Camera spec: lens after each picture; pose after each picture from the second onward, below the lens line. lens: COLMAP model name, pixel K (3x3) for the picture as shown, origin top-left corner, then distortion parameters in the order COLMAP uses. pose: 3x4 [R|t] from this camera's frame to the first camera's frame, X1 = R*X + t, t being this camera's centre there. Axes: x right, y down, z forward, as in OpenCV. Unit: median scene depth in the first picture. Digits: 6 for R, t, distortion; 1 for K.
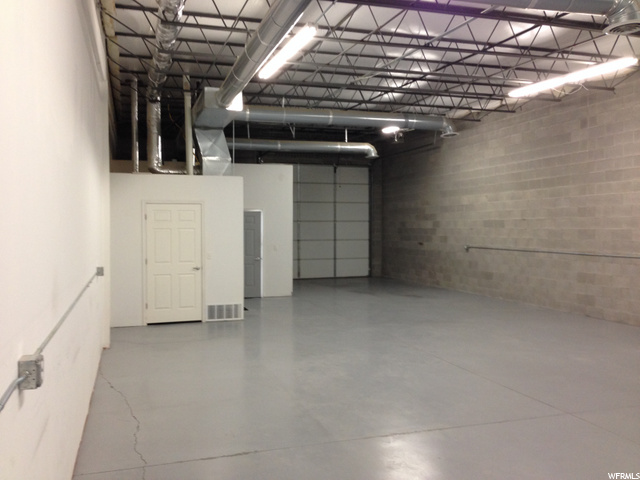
lens RADIAL K [[589.5, 0, 315.7], [0, 589.5, 236.8], [0, 0, 1]] dist [0.041418, 0.000000]
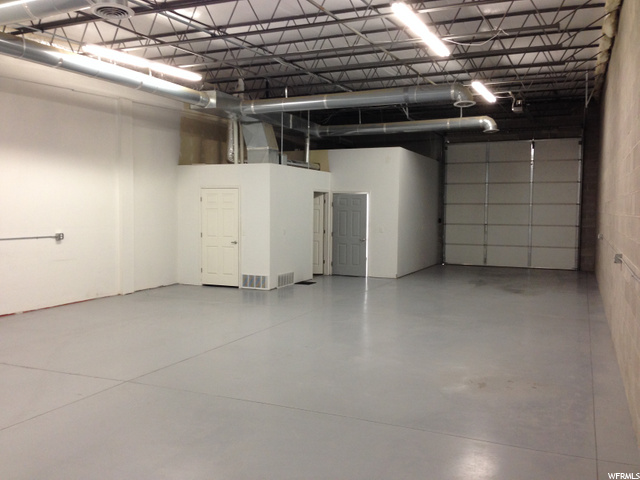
lens RADIAL K [[589.5, 0, 314.8], [0, 589.5, 240.4], [0, 0, 1]] dist [0.041418, 0.000000]
pose [[0.741286, 0.047031, -0.669539, 0.666450], [-0.023143, 0.998740, 0.044532, -0.007046], [0.670790, -0.017516, 0.741441, 0.212623]]
